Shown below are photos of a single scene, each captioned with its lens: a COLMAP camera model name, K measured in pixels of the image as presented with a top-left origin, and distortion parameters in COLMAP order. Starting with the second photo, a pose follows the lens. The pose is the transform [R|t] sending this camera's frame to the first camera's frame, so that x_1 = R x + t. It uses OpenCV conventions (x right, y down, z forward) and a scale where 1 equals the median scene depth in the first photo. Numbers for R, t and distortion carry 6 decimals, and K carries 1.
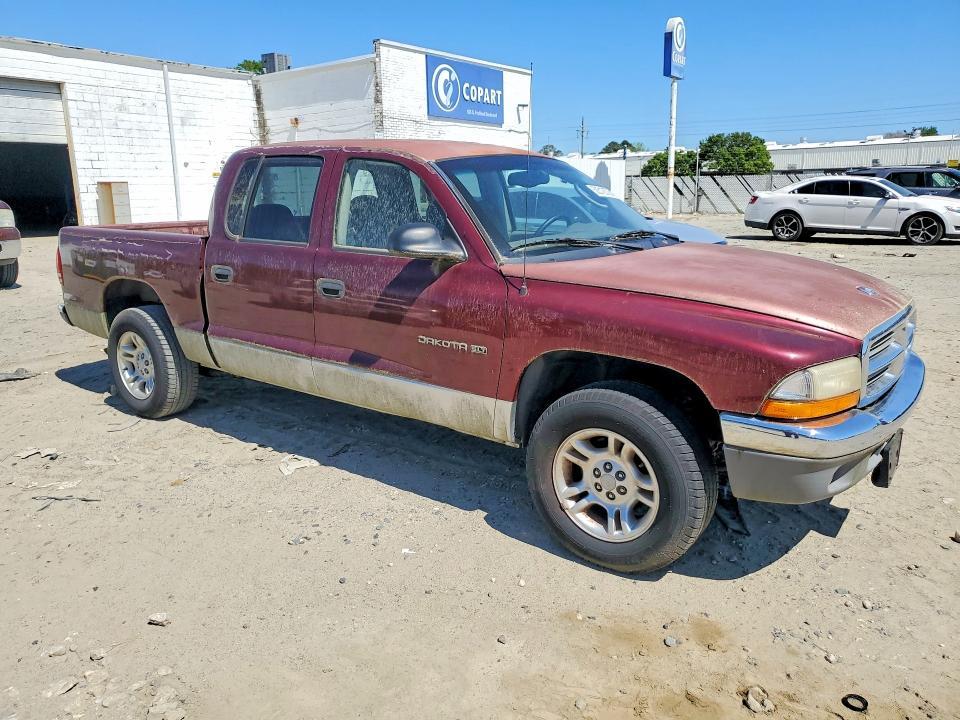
lens RADIAL K [[752.2, 0, 478.2], [0, 752.2, 359.7], [0, 0, 1]] dist [0.038528, 0.003581]
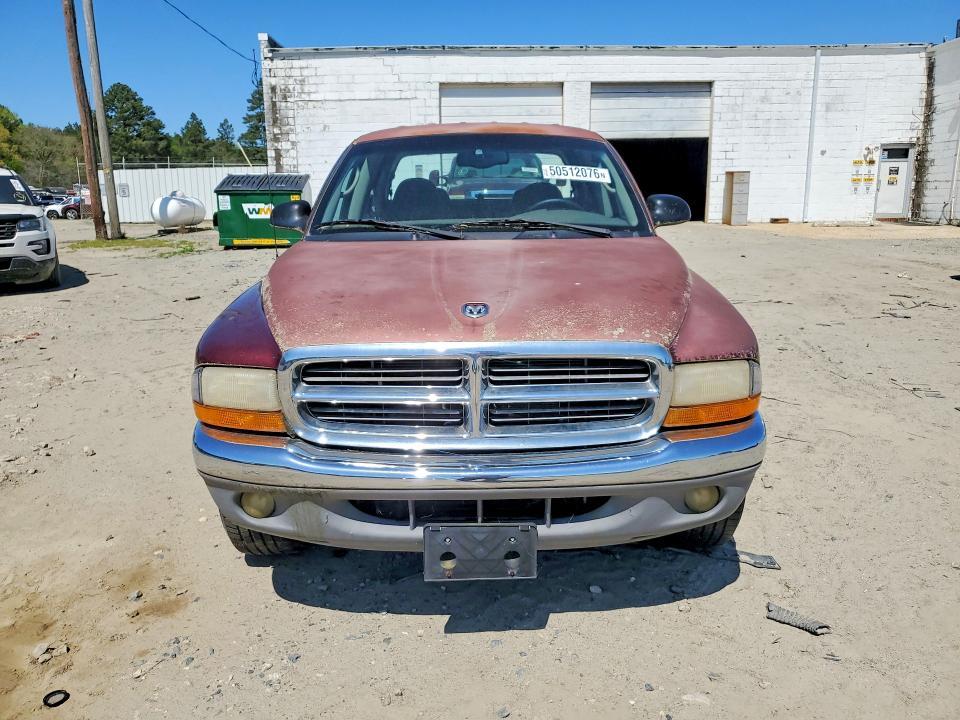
lens RADIAL K [[752.2, 0, 480.2], [0, 752.2, 364.6], [0, 0, 1]] dist [0.038528, 0.003581]
pose [[0.607699, 0.196902, -0.769371, 0.160151], [-0.183349, 0.977390, 0.105318, -0.017532], [0.772713, 0.077062, 0.630061, 0.083774]]
